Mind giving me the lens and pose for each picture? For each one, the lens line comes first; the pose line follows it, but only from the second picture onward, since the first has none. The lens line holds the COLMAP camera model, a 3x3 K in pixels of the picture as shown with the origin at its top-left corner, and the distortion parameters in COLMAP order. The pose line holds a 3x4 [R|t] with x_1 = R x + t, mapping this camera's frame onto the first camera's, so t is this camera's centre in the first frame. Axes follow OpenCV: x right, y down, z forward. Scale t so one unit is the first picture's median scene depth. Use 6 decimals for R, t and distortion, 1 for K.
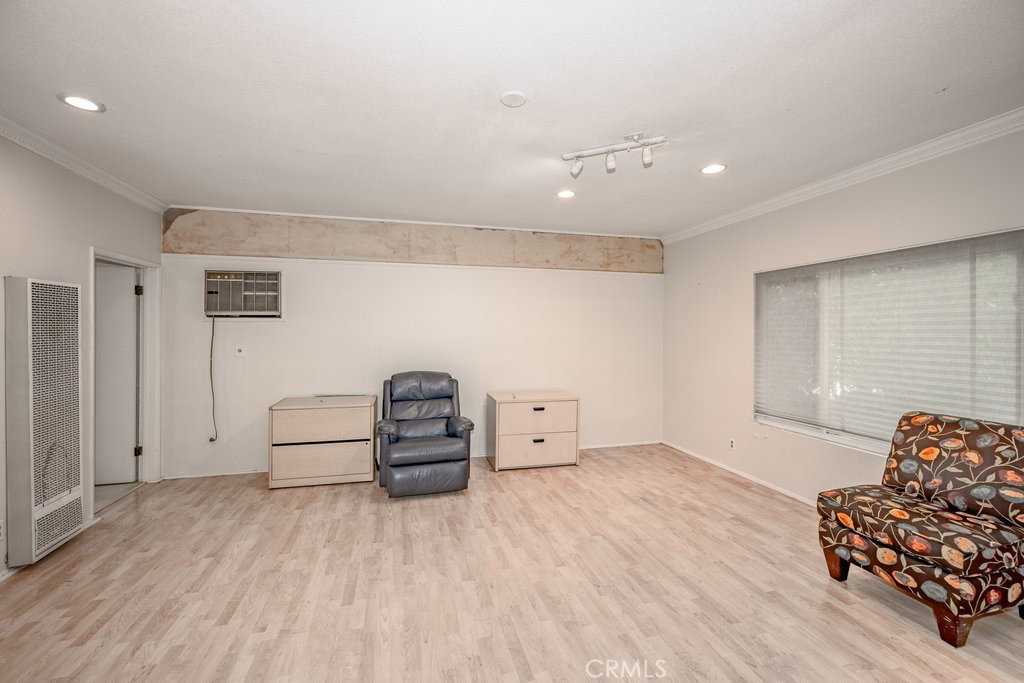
lens RADIAL K [[419.0, 0, 496.1], [0, 419.0, 332.2], [0, 0, 1]] dist [-0.000084, 0.000050]
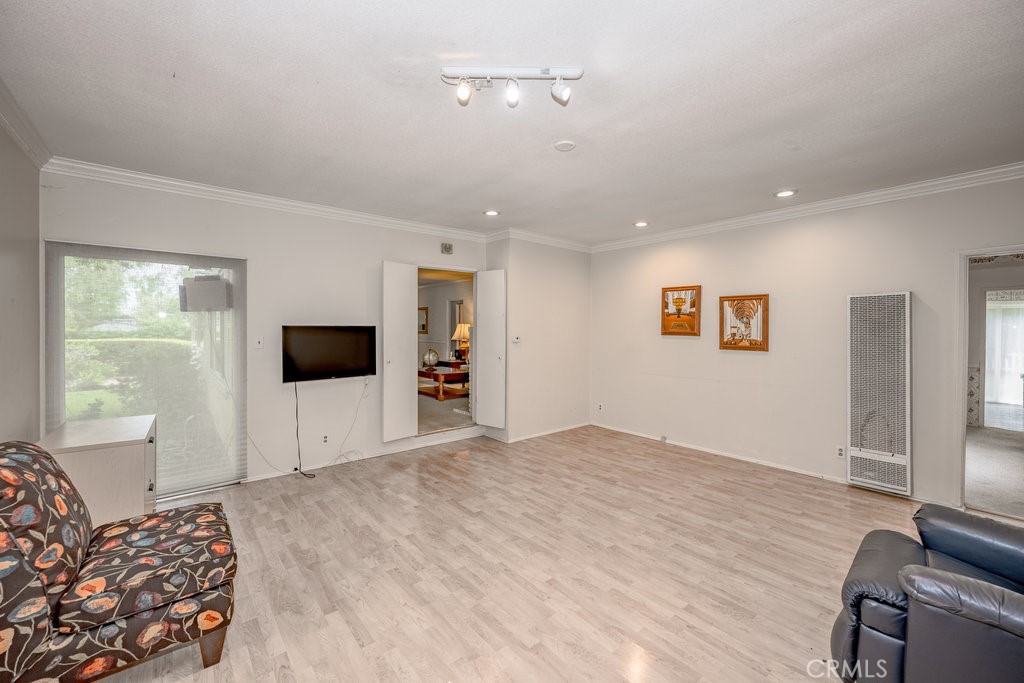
lens RADIAL K [[419.0, 0, 524.4], [0, 419.0, 332.9], [0, 0, 1]] dist [-0.000084, 0.000050]
pose [[-0.886956, -0.000542, -0.461853, 0.662714], [-0.005435, 0.999942, 0.009265, 0.002622], [0.461822, 0.010728, -0.886908, 1.872919]]
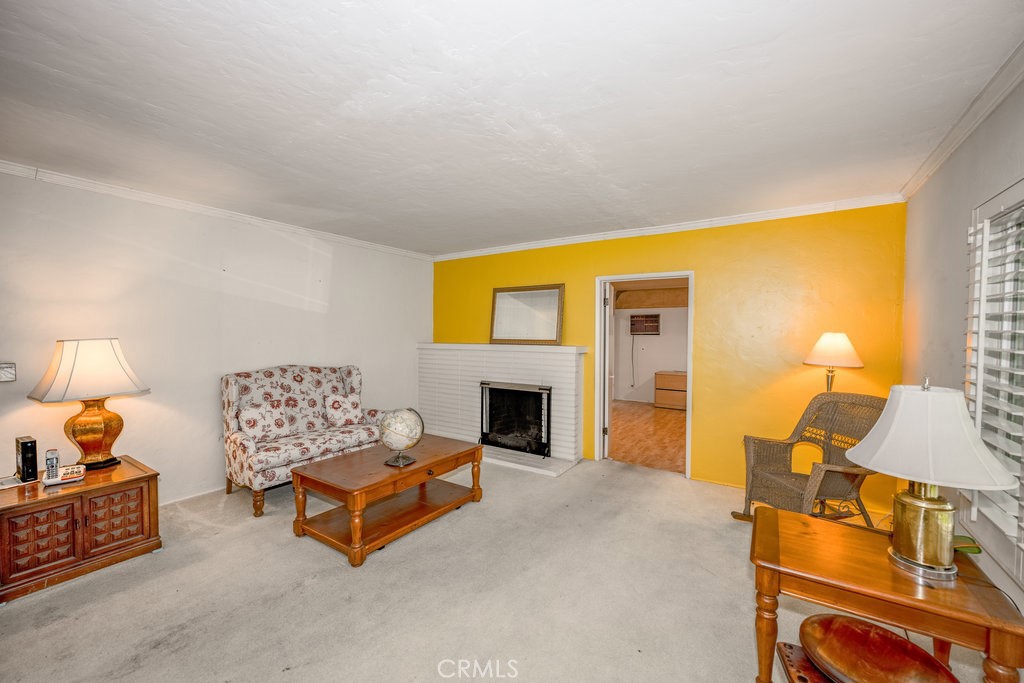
lens RADIAL K [[419.0, 0, 511.0], [0, 419.0, 341.4], [0, 0, 1]] dist [-0.000084, 0.000050]
pose [[0.689916, 0.010776, -0.723809, 0.947980], [0.000964, 0.999875, 0.015805, -0.057160], [0.723889, -0.011601, 0.689819, -1.900405]]
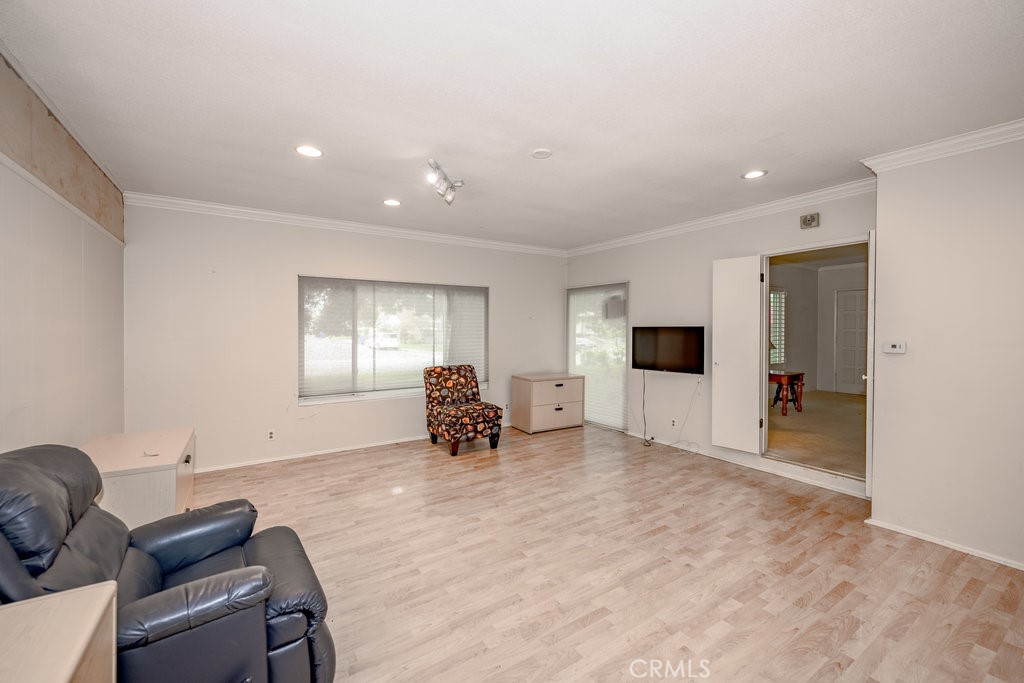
lens RADIAL K [[419.0, 0, 512.1], [0, 419.0, 333.6], [0, 0, 1]] dist [-0.000084, 0.000050]
pose [[-0.341274, -0.014933, 0.939845, -1.065636], [-0.002521, 0.999885, 0.014971, -0.001437], [-0.939961, 0.002740, -0.341272, 1.385765]]
